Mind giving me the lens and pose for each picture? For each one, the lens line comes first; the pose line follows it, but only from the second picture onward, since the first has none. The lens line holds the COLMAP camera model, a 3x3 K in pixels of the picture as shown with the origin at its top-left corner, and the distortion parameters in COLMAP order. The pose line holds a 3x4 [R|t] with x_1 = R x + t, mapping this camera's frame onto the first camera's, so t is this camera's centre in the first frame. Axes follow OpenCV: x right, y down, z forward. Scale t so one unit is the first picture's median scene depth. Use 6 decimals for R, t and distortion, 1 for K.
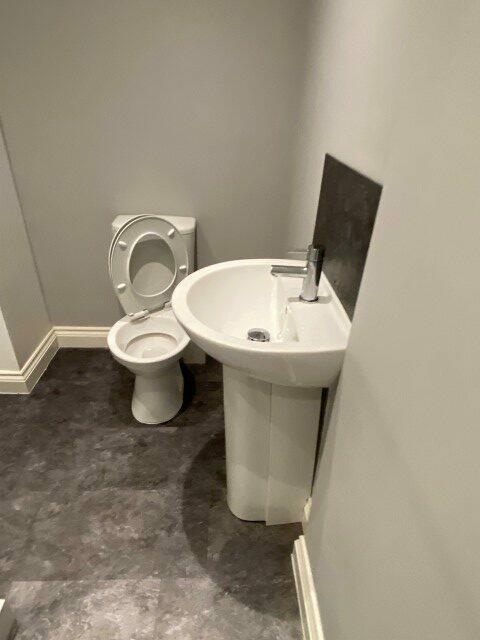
lens RADIAL K [[376.2, 0, 239.8], [0, 376.2, 319.5], [0, 0, 1]] dist [-0.008316, -0.013549]
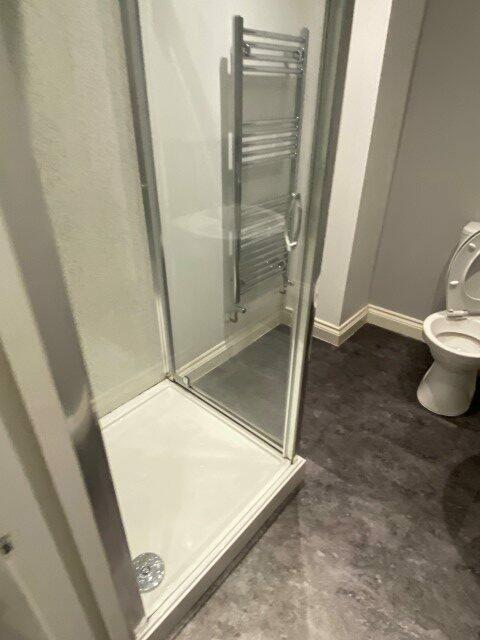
lens RADIAL K [[376.2, 0, 237.0], [0, 376.2, 317.8], [0, 0, 1]] dist [-0.008316, -0.013549]
pose [[0.718642, 0.312830, -0.621040, -0.060833], [-0.326657, 0.940291, 0.095649, 0.120119], [0.613880, 0.134130, 0.777920, -0.255682]]
